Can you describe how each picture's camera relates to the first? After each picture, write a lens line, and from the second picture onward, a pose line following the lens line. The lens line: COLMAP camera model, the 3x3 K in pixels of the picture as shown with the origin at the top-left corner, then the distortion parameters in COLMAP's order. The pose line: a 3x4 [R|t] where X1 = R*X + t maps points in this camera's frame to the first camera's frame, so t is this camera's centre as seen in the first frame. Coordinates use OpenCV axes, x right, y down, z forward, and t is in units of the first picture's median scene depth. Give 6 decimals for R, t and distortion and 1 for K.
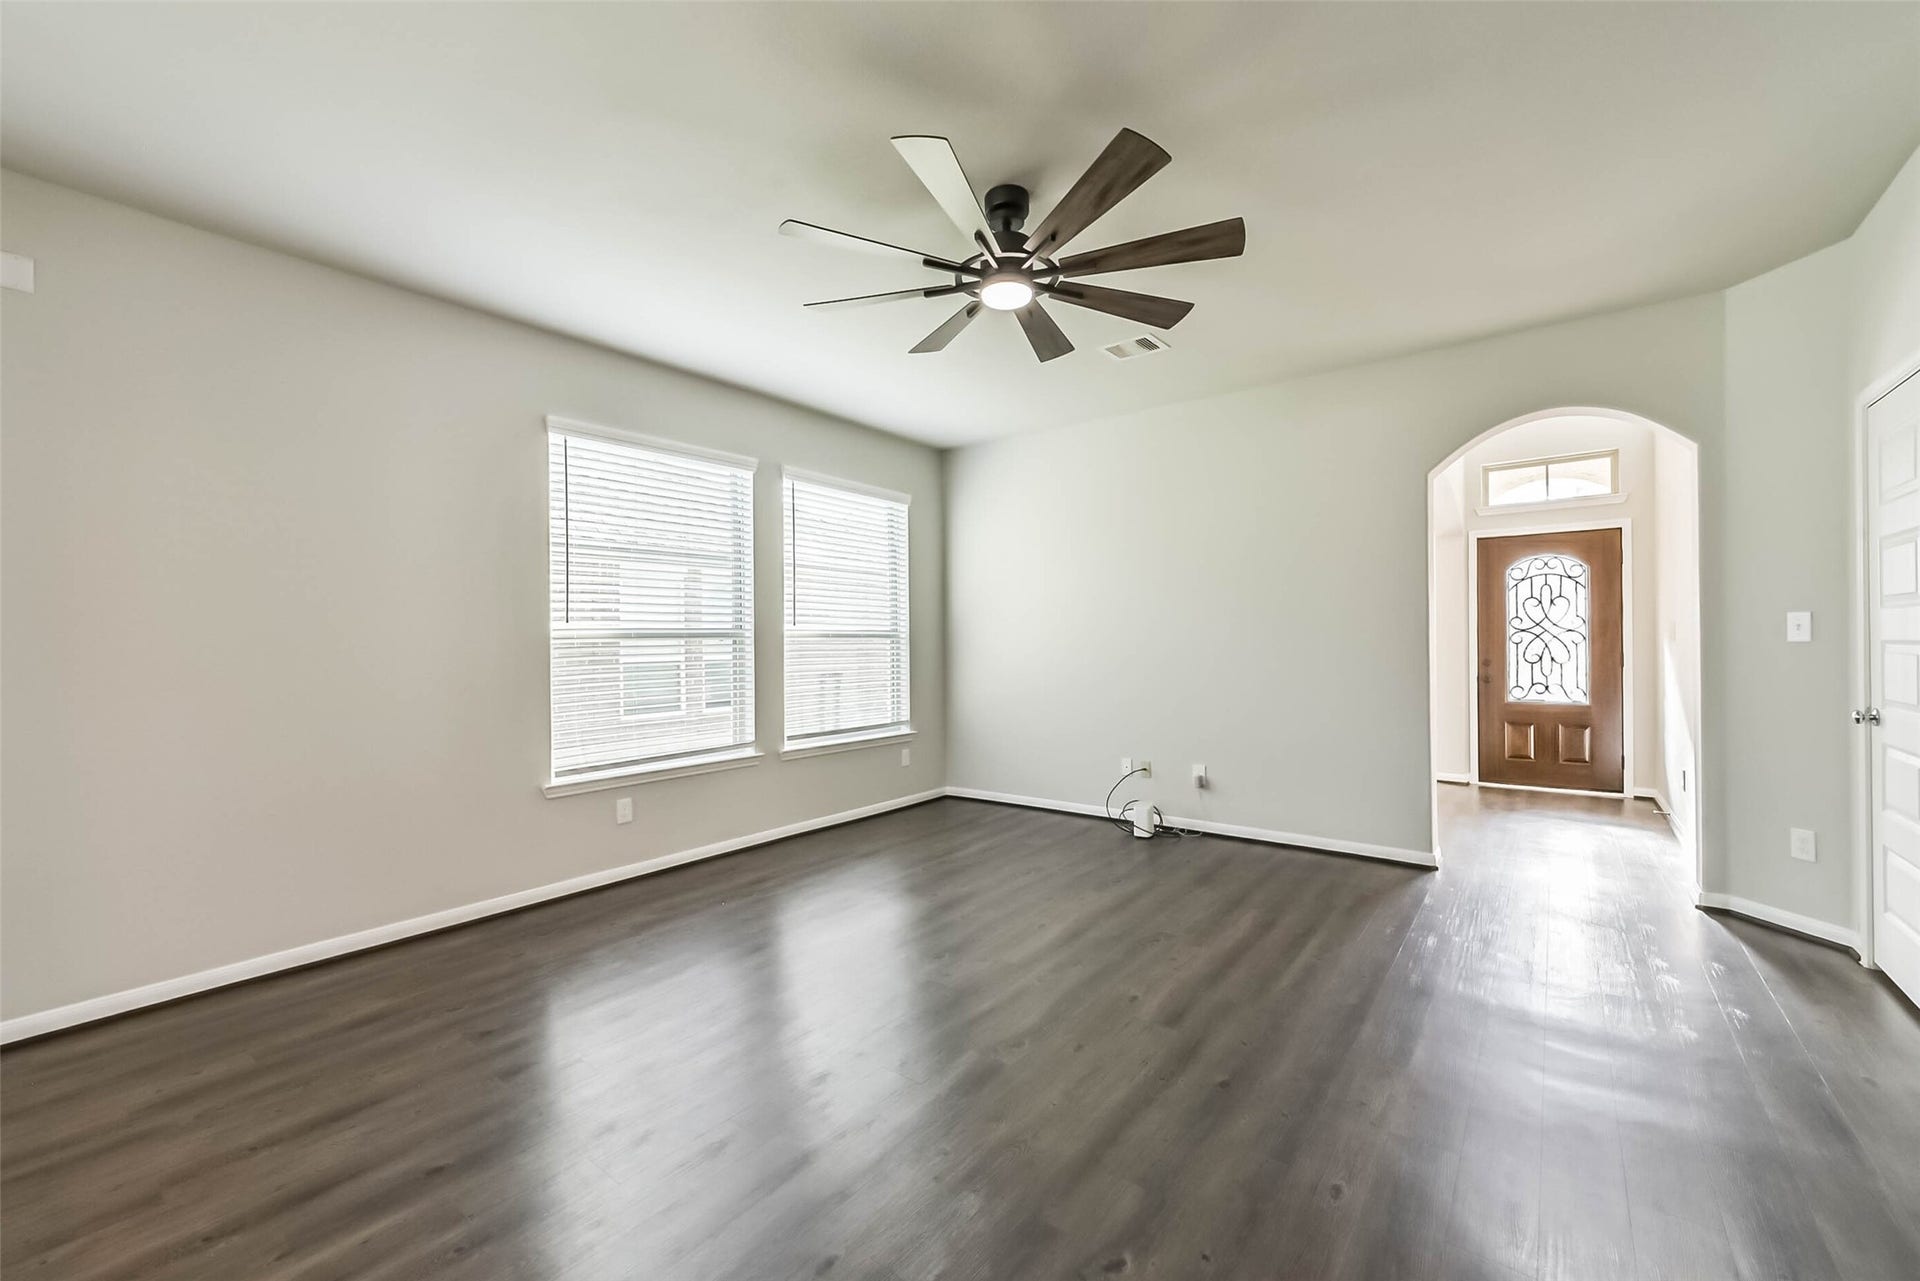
lens RADIAL K [[764.9, 0, 966.1], [0, 764.9, 645.4], [0, 0, 1]] dist [-0.000602, 0.000152]
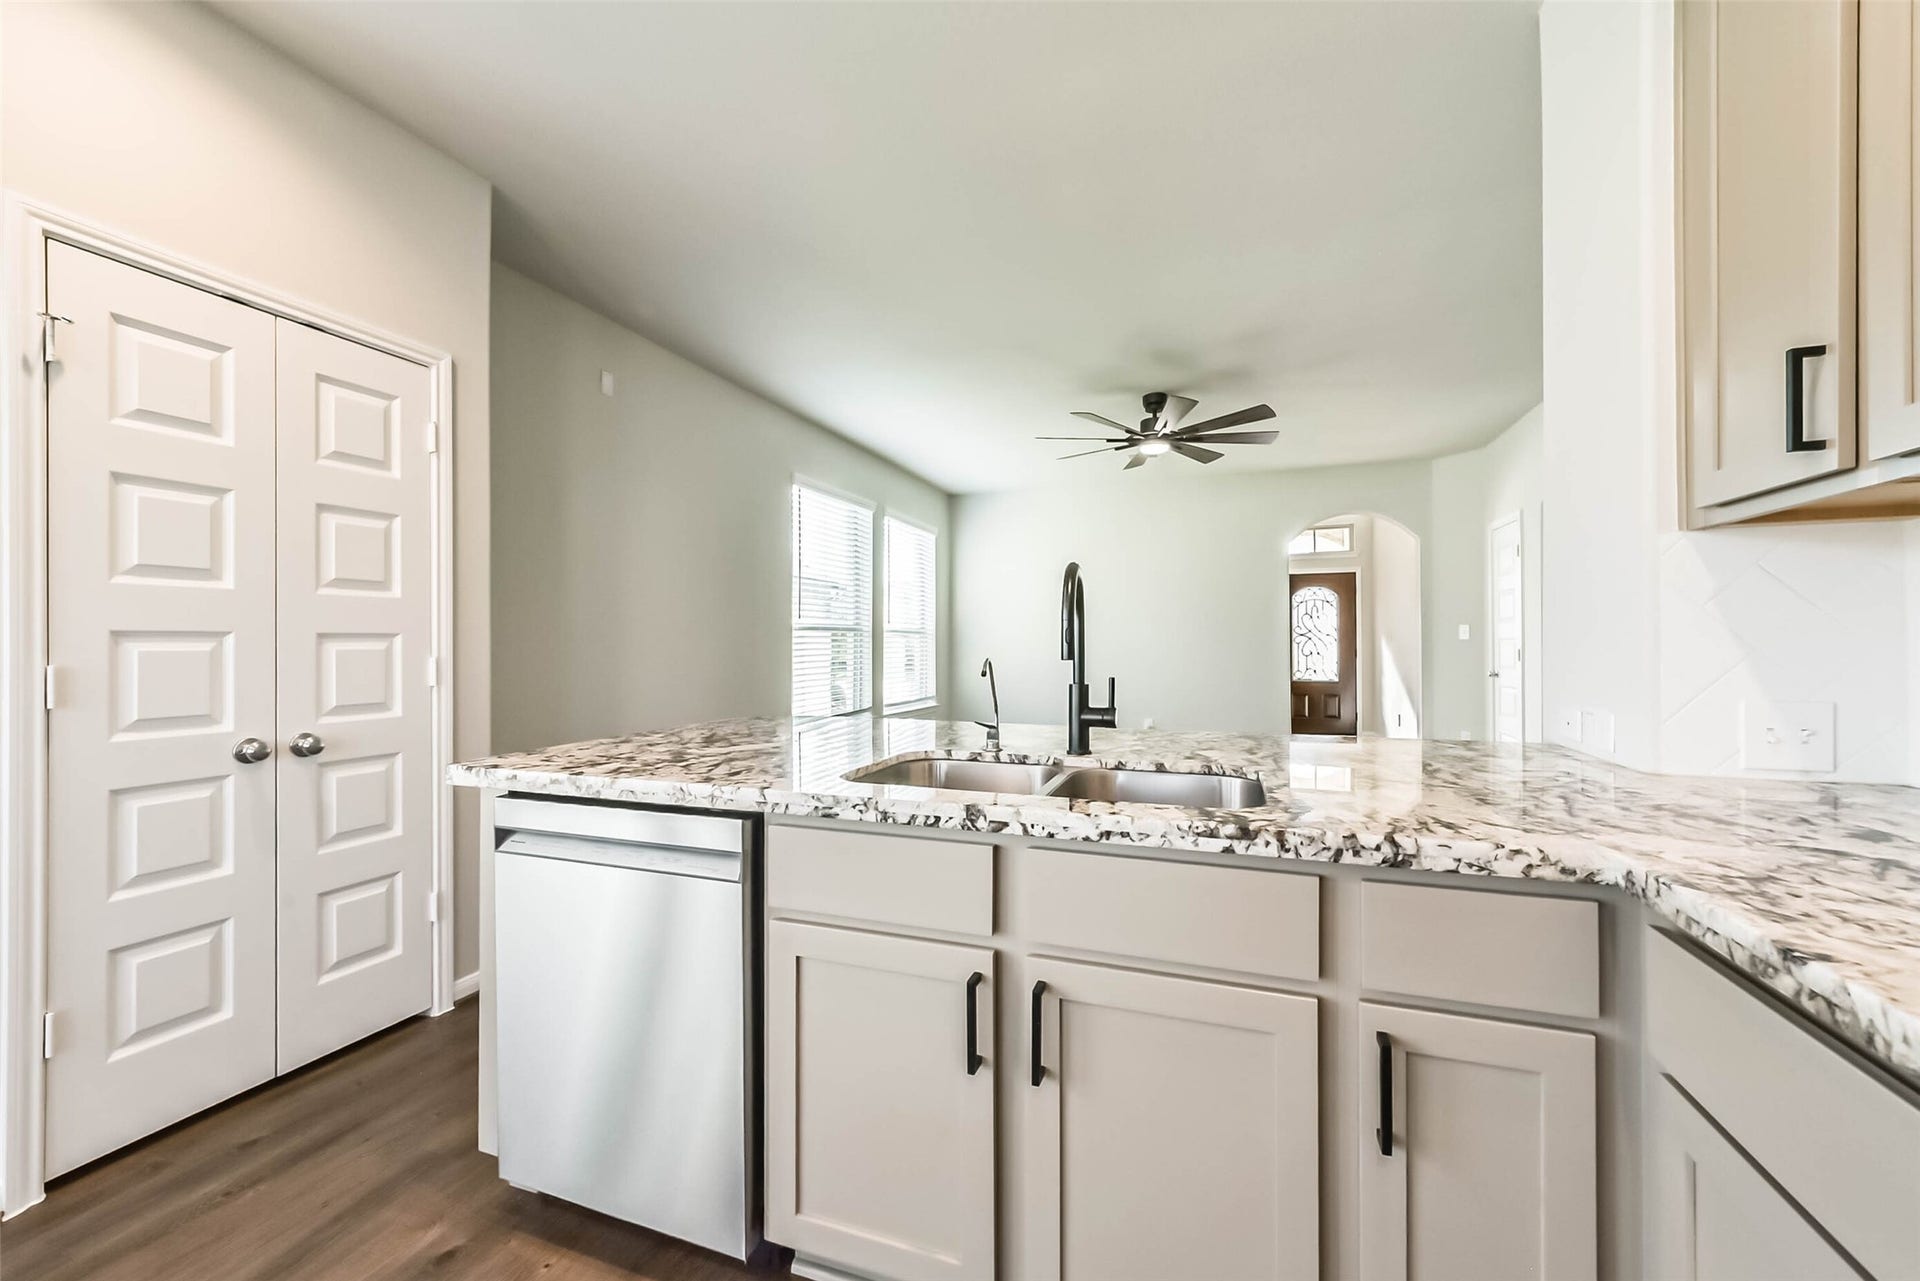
lens RADIAL K [[742.5, 0, 967.9], [0, 742.5, 642.5], [0, 0, 1]] dist [0.001287, -0.000011]
pose [[0.952877, 0.010088, 0.303189, -0.498072], [-0.007618, 0.999927, -0.009329, 0.020173], [-0.303261, 0.006579, 0.952885, -0.314307]]
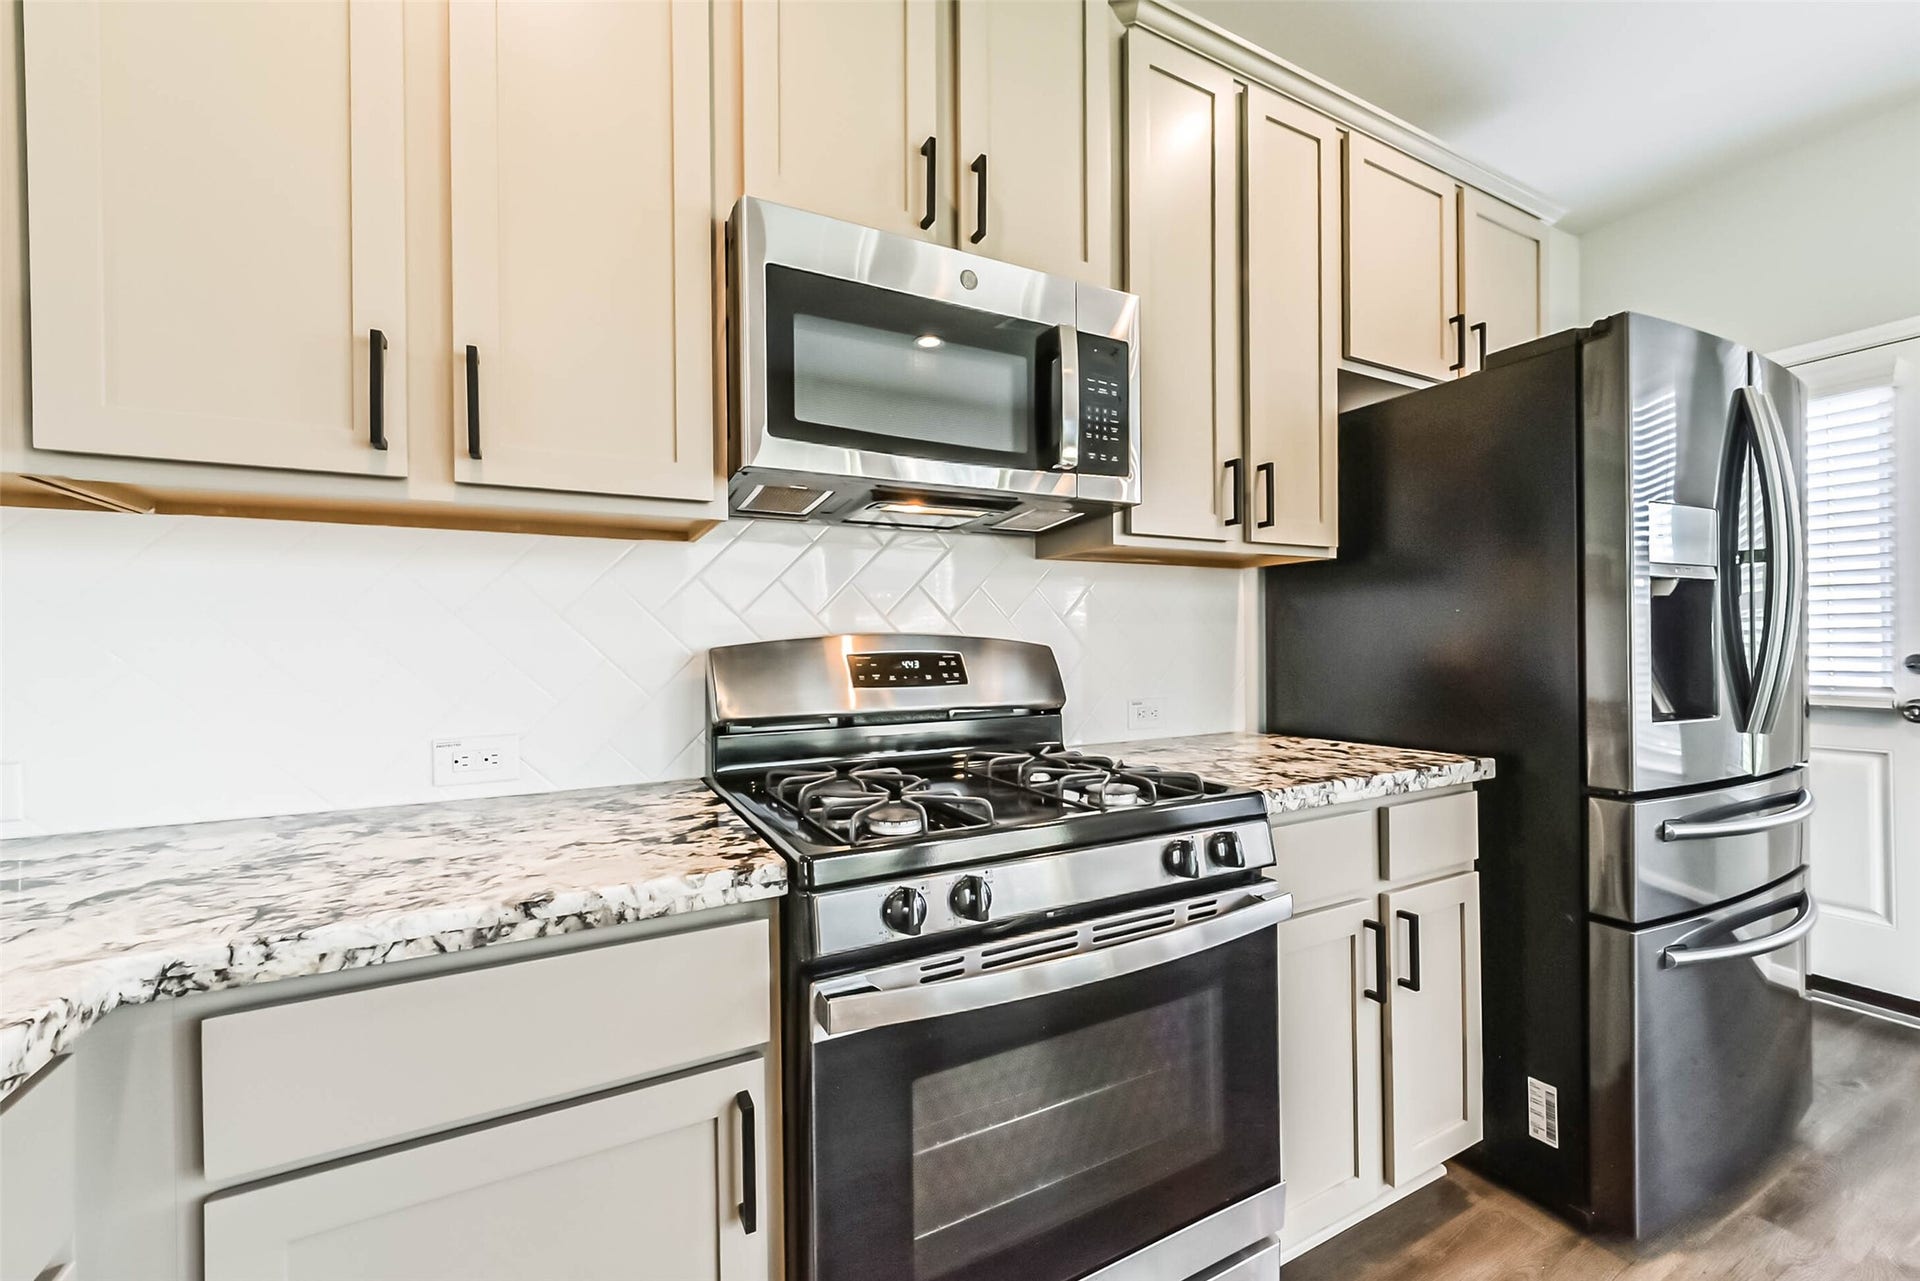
lens RADIAL K [[764.9, 0, 966.1], [0, 764.9, 645.4], [0, 0, 1]] dist [-0.000602, 0.000152]
pose [[-0.908687, 0.022392, 0.416877, -0.479272], [0.025573, 0.999671, 0.002049, 0.018527], [-0.416693, 0.012522, -0.908961, -0.134147]]
